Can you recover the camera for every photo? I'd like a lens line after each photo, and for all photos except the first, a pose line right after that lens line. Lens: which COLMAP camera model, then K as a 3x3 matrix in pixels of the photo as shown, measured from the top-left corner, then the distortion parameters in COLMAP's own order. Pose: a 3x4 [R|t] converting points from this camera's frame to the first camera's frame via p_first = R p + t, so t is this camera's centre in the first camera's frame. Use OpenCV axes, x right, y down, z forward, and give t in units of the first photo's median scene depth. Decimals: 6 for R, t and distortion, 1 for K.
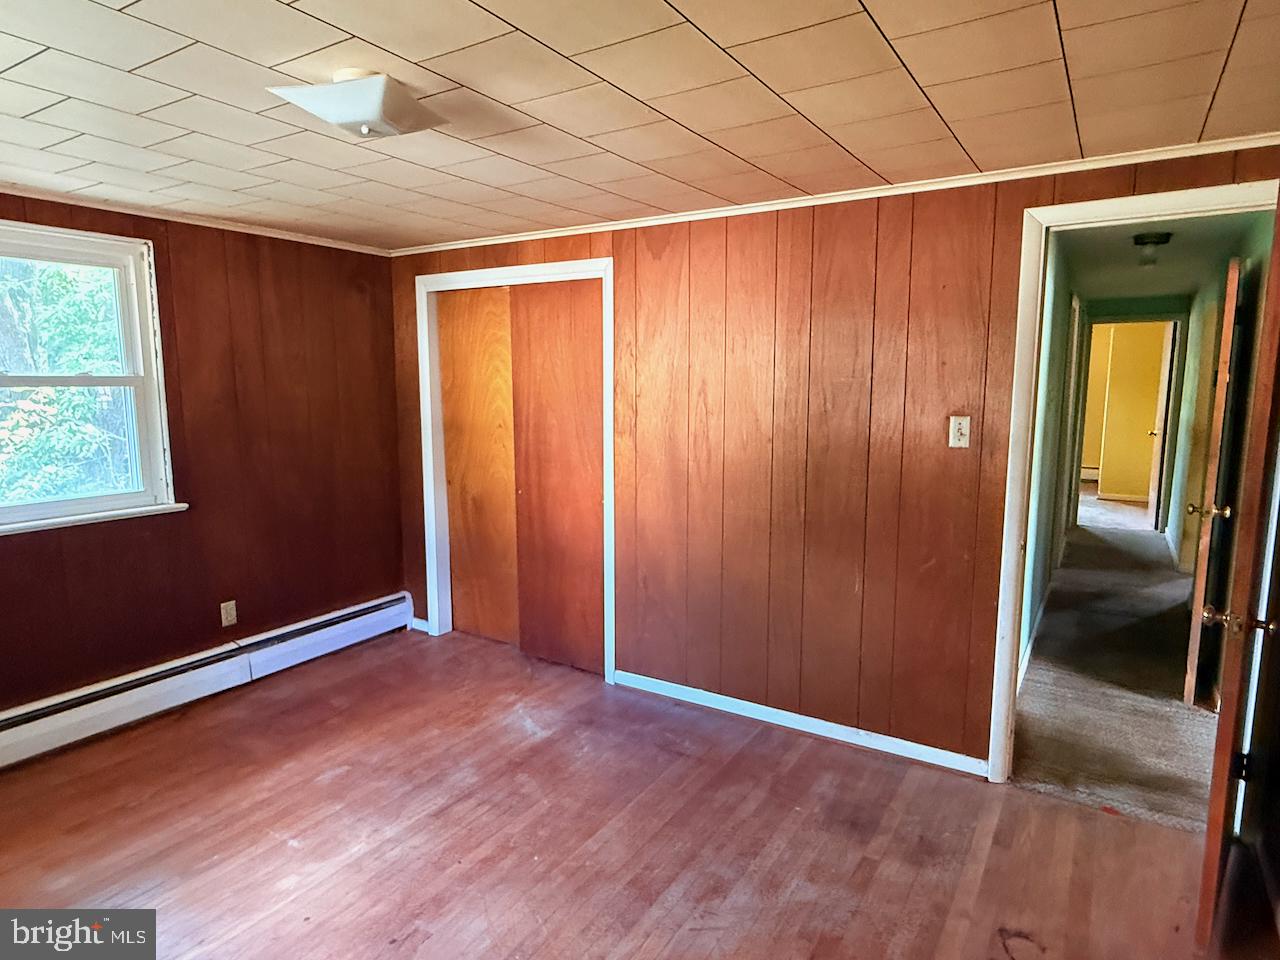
lens RADIAL K [[753.7, 0, 634.9], [0, 753.7, 483.1], [0, 0, 1]] dist [-0.002213, -0.002187]
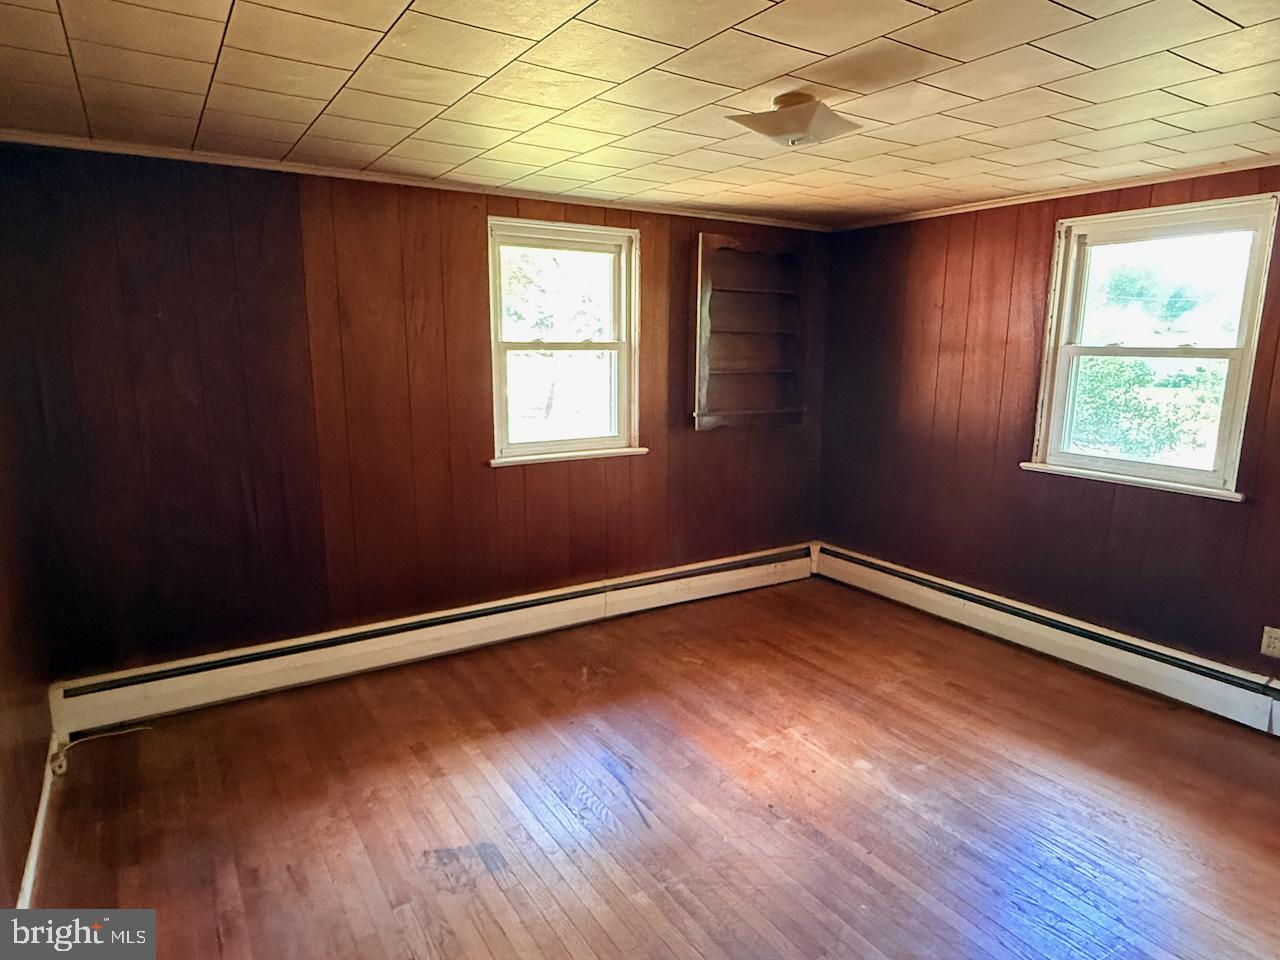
lens RADIAL K [[753.7, 0, 634.9], [0, 753.7, 483.1], [0, 0, 1]] dist [-0.002213, -0.002187]
pose [[-0.415270, 0.170731, -0.893534, 0.629106], [-0.137813, 0.959087, 0.247305, -0.139115], [0.899199, 0.225838, -0.374751, 0.918669]]
